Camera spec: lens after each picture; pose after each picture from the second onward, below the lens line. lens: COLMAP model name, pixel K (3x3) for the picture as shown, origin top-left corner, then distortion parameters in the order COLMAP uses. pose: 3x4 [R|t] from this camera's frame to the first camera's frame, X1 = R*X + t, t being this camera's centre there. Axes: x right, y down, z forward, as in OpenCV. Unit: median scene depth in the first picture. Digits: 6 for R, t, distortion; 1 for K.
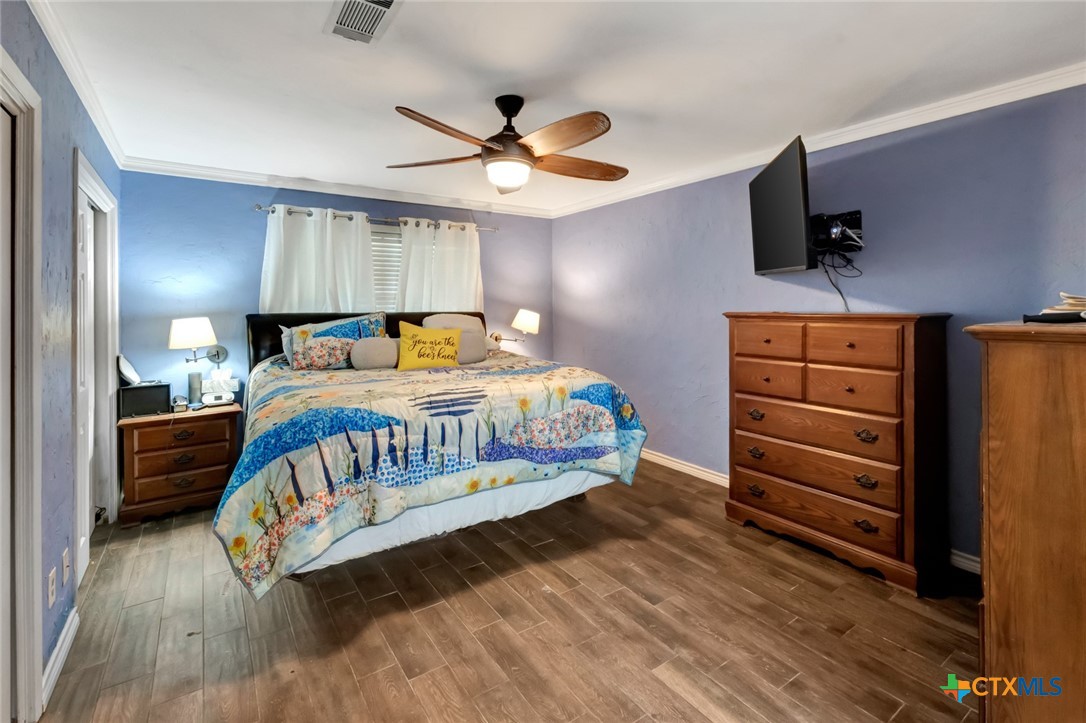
lens RADIAL K [[497.1, 0, 543.0], [0, 497.1, 306.5], [0, 0, 1]] dist [0.000648, 0.000050]
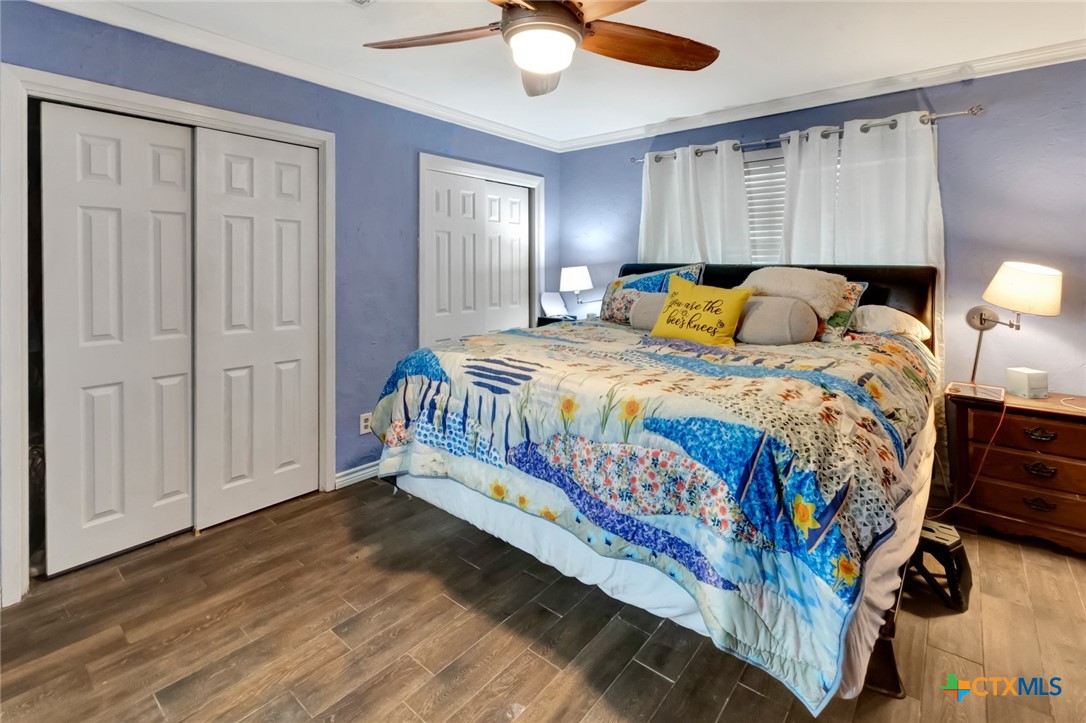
lens RADIAL K [[501.4, 0, 543.5], [0, 501.4, 265.2], [0, 0, 1]] dist [0.002054, 0.000439]
pose [[0.275098, 0.012806, -0.961331, 0.561584], [-0.002483, 0.999917, 0.012609, 0.007635], [0.961413, -0.001081, 0.275107, 0.793222]]
